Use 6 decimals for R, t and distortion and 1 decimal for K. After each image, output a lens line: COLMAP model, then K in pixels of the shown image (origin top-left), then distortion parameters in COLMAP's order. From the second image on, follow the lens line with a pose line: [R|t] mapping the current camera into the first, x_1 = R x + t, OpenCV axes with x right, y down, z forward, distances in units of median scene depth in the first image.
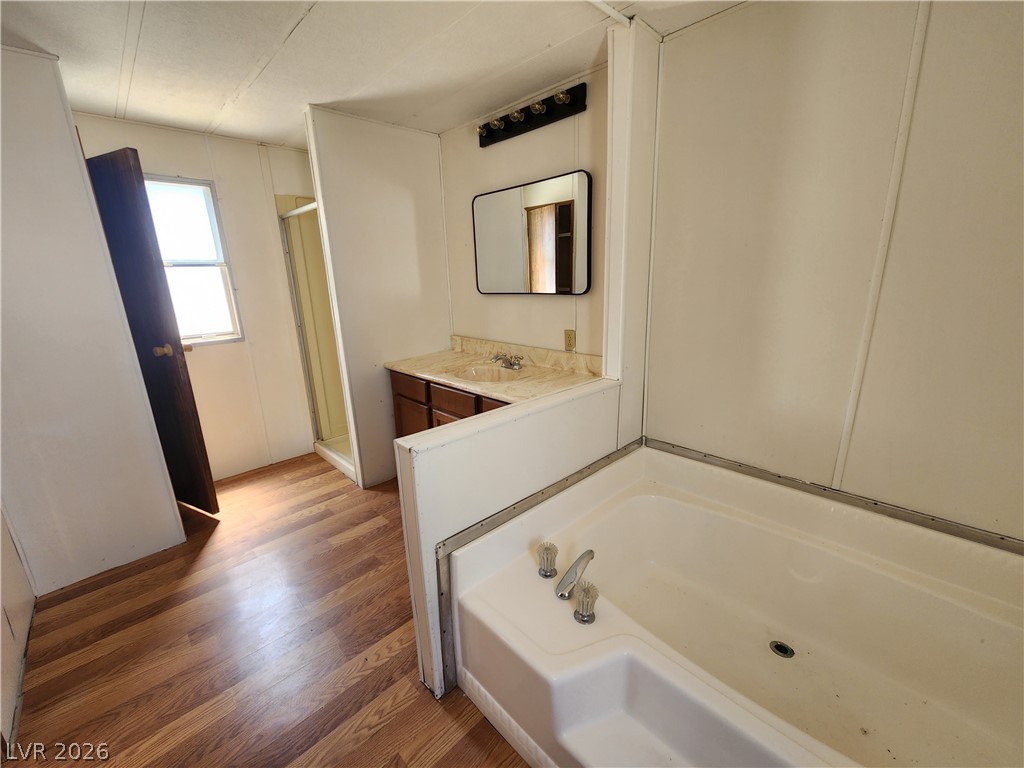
lens RADIAL K [[420.9, 0, 512.0], [0, 420.9, 384.0], [0, 0, 1]] dist [-0.001566, -0.000122]
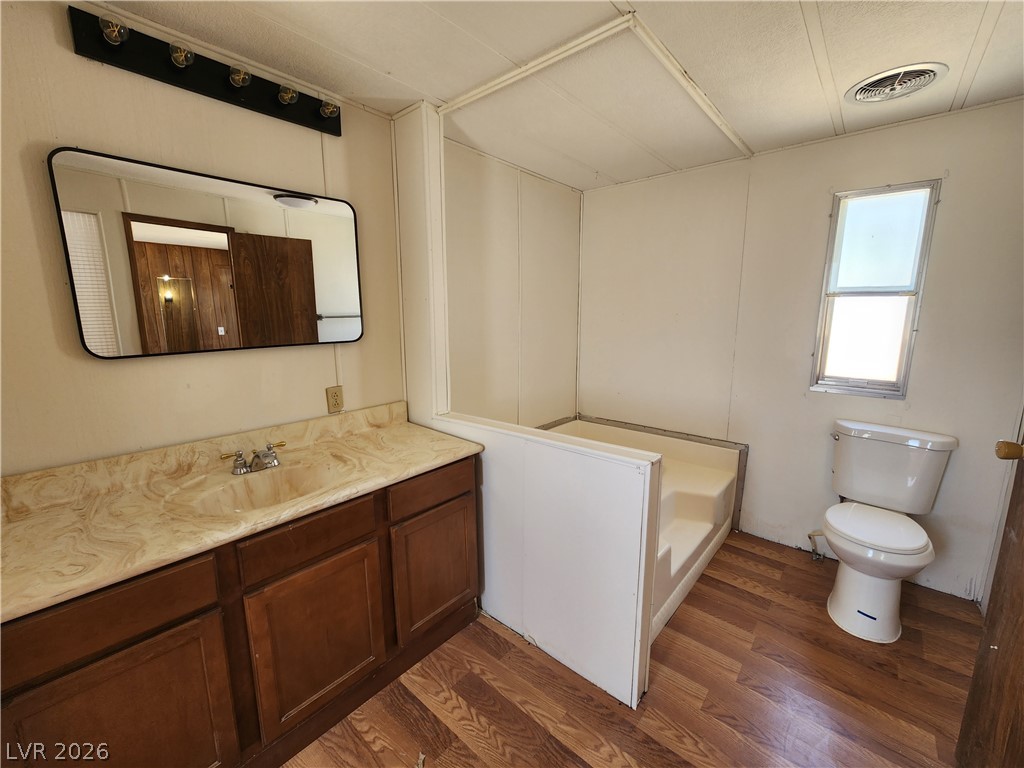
lens RADIAL K [[420.9, 0, 512.0], [0, 420.9, 384.0], [0, 0, 1]] dist [-0.001566, -0.000122]
pose [[-0.088077, -0.140960, 0.986090, -0.709309], [0.262981, 0.951524, 0.159508, -0.179103], [-0.960772, 0.273372, -0.046738, 0.740989]]
